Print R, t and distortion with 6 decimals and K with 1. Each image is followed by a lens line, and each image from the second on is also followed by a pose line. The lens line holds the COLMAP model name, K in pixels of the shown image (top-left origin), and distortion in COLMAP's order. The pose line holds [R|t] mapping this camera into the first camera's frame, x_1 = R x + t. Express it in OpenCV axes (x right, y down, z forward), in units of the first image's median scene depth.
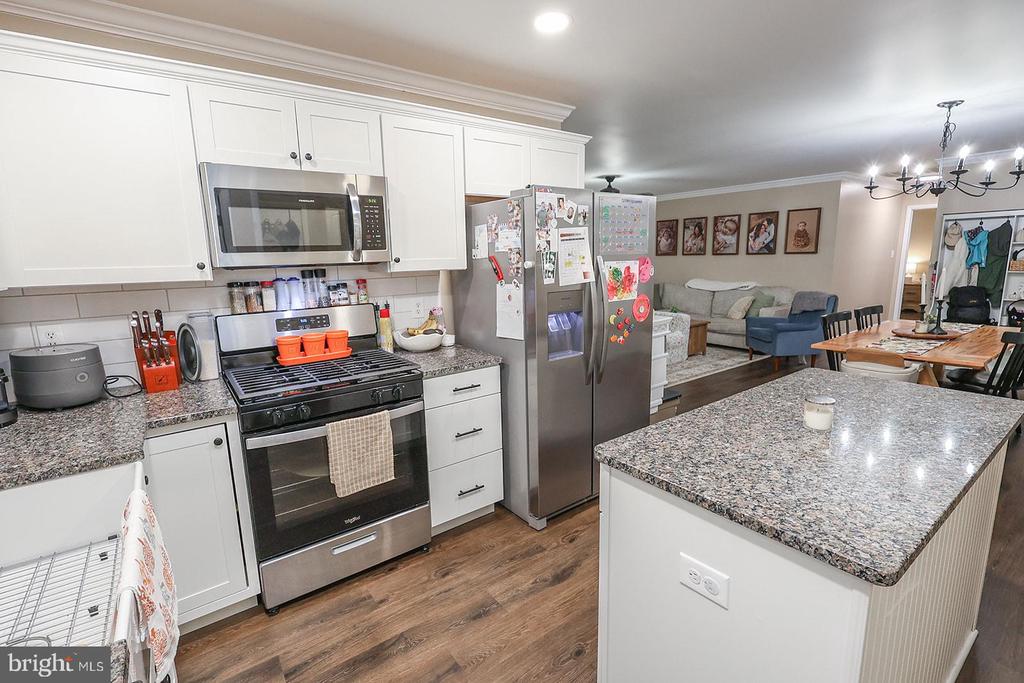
lens RADIAL K [[470.9, 0, 506.7], [0, 470.9, 339.9], [0, 0, 1]] dist [-0.000833, -0.000237]
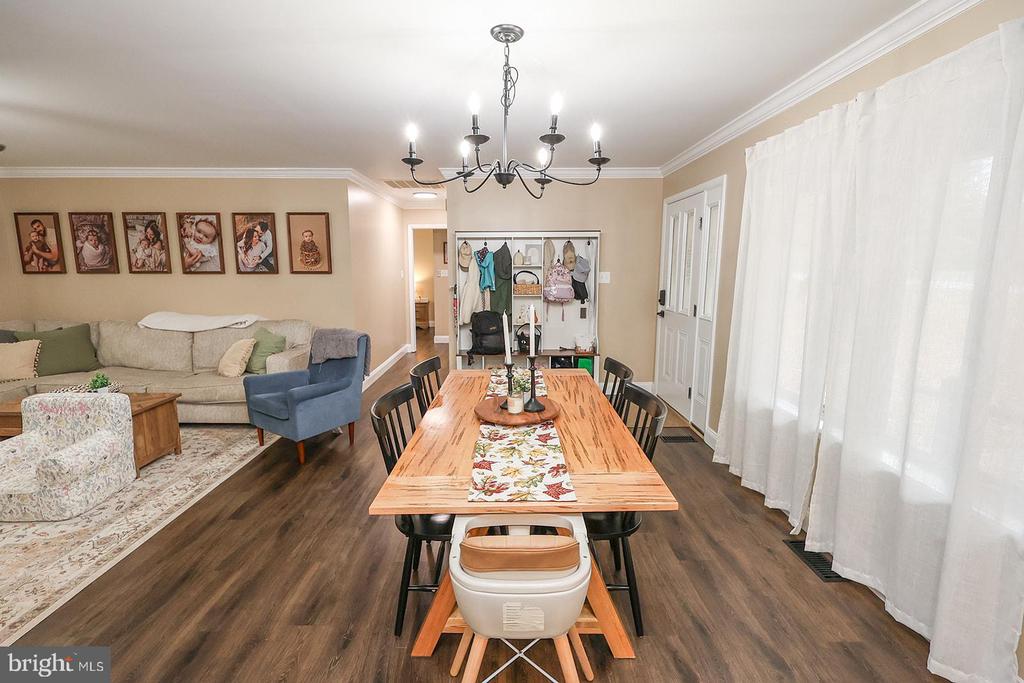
lens RADIAL K [[470.9, 0, 506.7], [0, 470.9, 339.9], [0, 0, 1]] dist [-0.000833, -0.000237]
pose [[0.589632, -0.103980, 0.800951, 0.198152], [0.129983, 0.990968, 0.032959, -0.063182], [-0.797144, 0.084677, 0.597823, 0.316420]]
